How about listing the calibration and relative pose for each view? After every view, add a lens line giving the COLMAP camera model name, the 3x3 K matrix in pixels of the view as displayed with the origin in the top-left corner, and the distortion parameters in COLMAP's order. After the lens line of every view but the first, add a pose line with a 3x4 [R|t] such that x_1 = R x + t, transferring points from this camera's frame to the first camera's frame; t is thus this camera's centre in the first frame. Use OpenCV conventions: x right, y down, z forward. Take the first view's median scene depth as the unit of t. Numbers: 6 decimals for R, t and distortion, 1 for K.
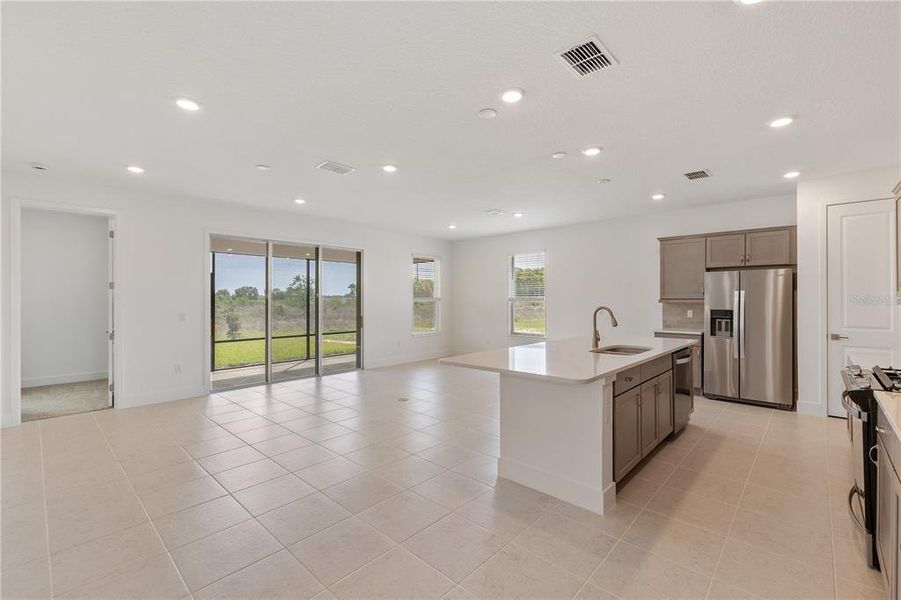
lens RADIAL K [[385.8, 0, 450.5], [0, 385.8, 300.0], [0, 0, 1]] dist [0.007044, -0.000165]
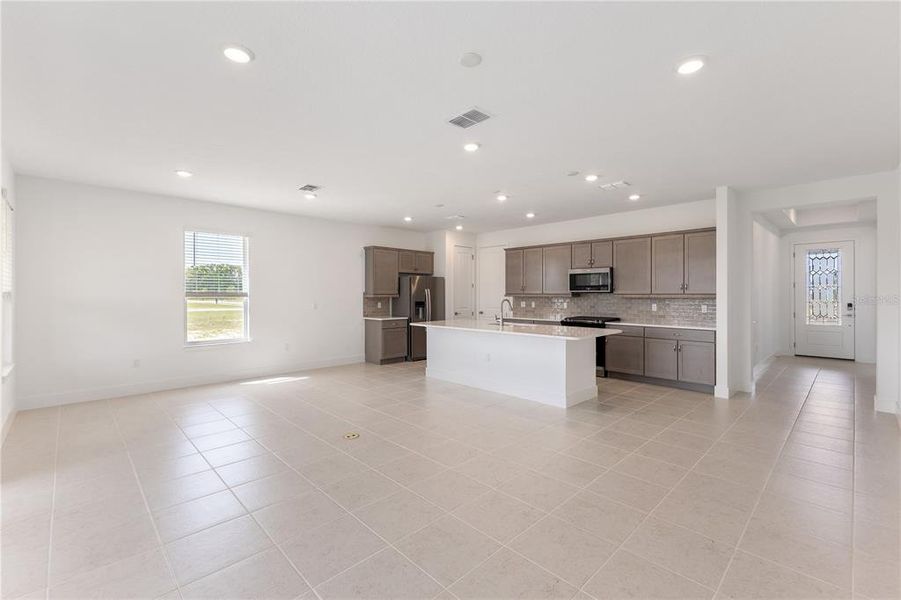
lens RADIAL K [[388.8, 0, 451.4], [0, 388.8, 294.5], [0, 0, 1]] dist [0.005523, -0.000099]
pose [[0.050768, -0.000445, 0.998710, -0.571107], [0.003089, 0.999995, 0.000288, -0.000960], [-0.998706, 0.003070, 0.050769, 0.542877]]
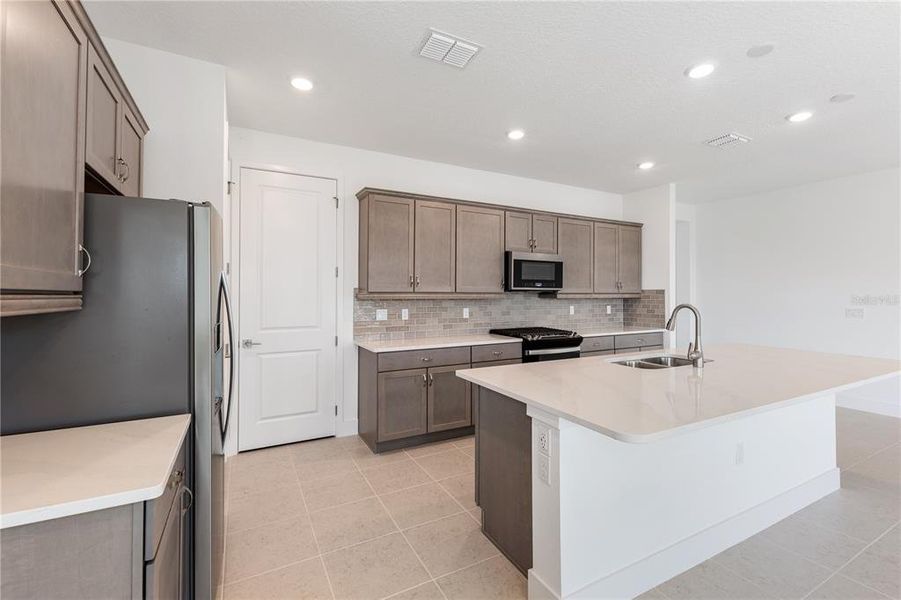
lens RADIAL K [[393.1, 0, 449.8], [0, 393.1, 288.7], [0, 0, 1]] dist [0.000930, 0.000034]
pose [[-0.944580, 0.005564, 0.328233, 0.269215], [0.002084, 0.999938, -0.010952, -0.001400], [-0.328274, -0.009661, -0.944533, 0.859214]]
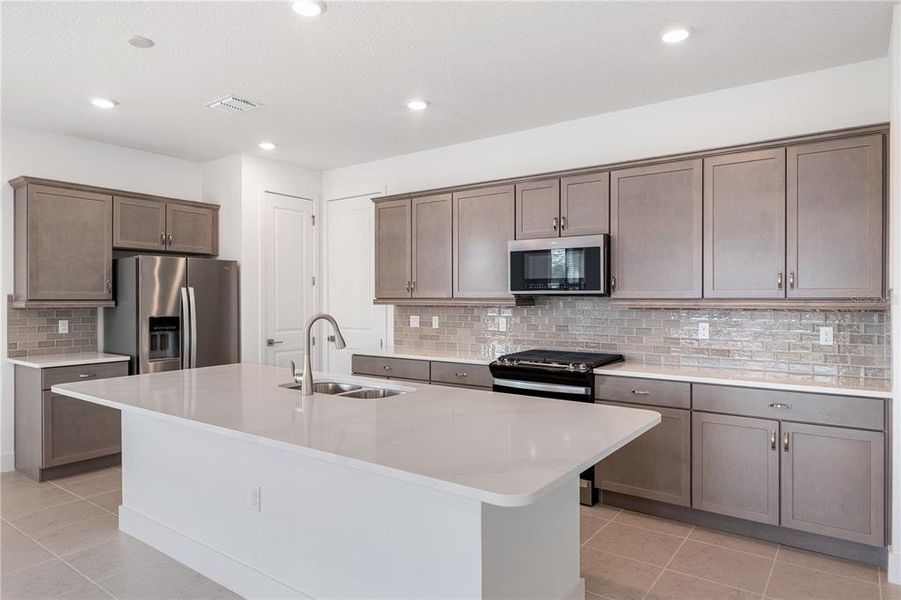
lens RADIAL K [[556.2, 0, 450.5], [0, 556.2, 300.0], [0, 0, 1]] dist [0.002496, -0.000140]
pose [[-0.116557, -0.001712, 0.993183, -0.183101], [0.004311, 0.999988, 0.002229, -0.001452], [-0.993175, 0.004541, -0.116548, 0.434926]]
